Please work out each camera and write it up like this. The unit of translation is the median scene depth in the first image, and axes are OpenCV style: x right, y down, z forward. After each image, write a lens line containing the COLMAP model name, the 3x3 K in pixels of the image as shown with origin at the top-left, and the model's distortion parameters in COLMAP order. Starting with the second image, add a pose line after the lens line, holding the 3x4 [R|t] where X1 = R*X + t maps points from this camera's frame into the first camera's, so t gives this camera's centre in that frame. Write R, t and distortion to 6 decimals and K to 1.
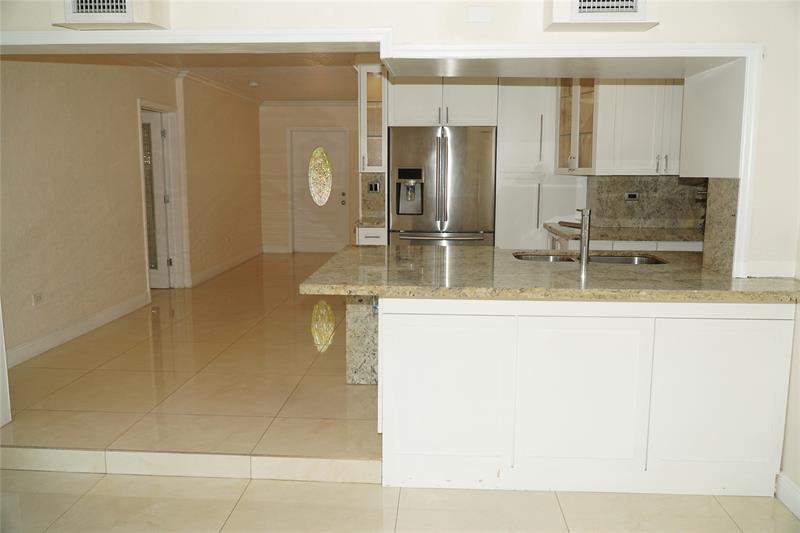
lens RADIAL K [[631.3, 0, 402.6], [0, 631.3, 254.3], [0, 0, 1]] dist [-0.000425, -0.030610]
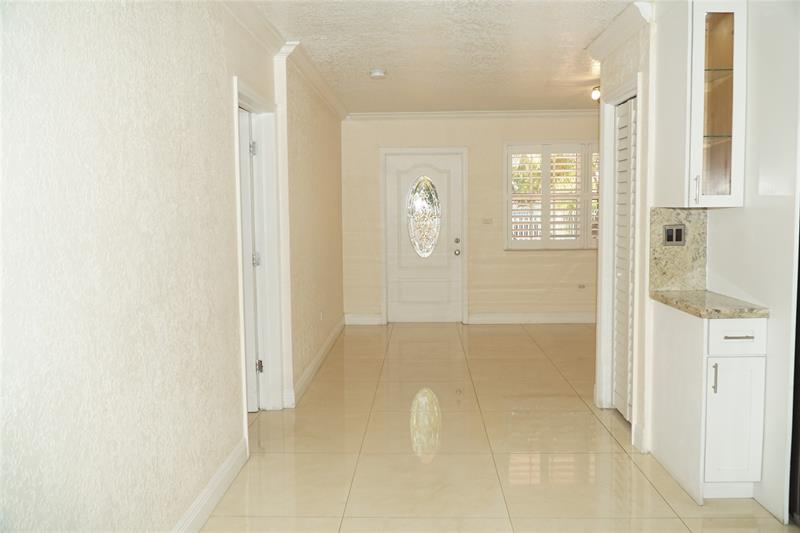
lens RADIAL K [[631.3, 0, 402.6], [0, 631.3, 254.3], [0, 0, 1]] dist [-0.000425, -0.030610]
pose [[0.998921, -0.022273, 0.040755, -0.262611], [0.024627, 0.998001, -0.058208, -0.055850], [-0.039377, 0.059149, 0.997472, 0.411726]]
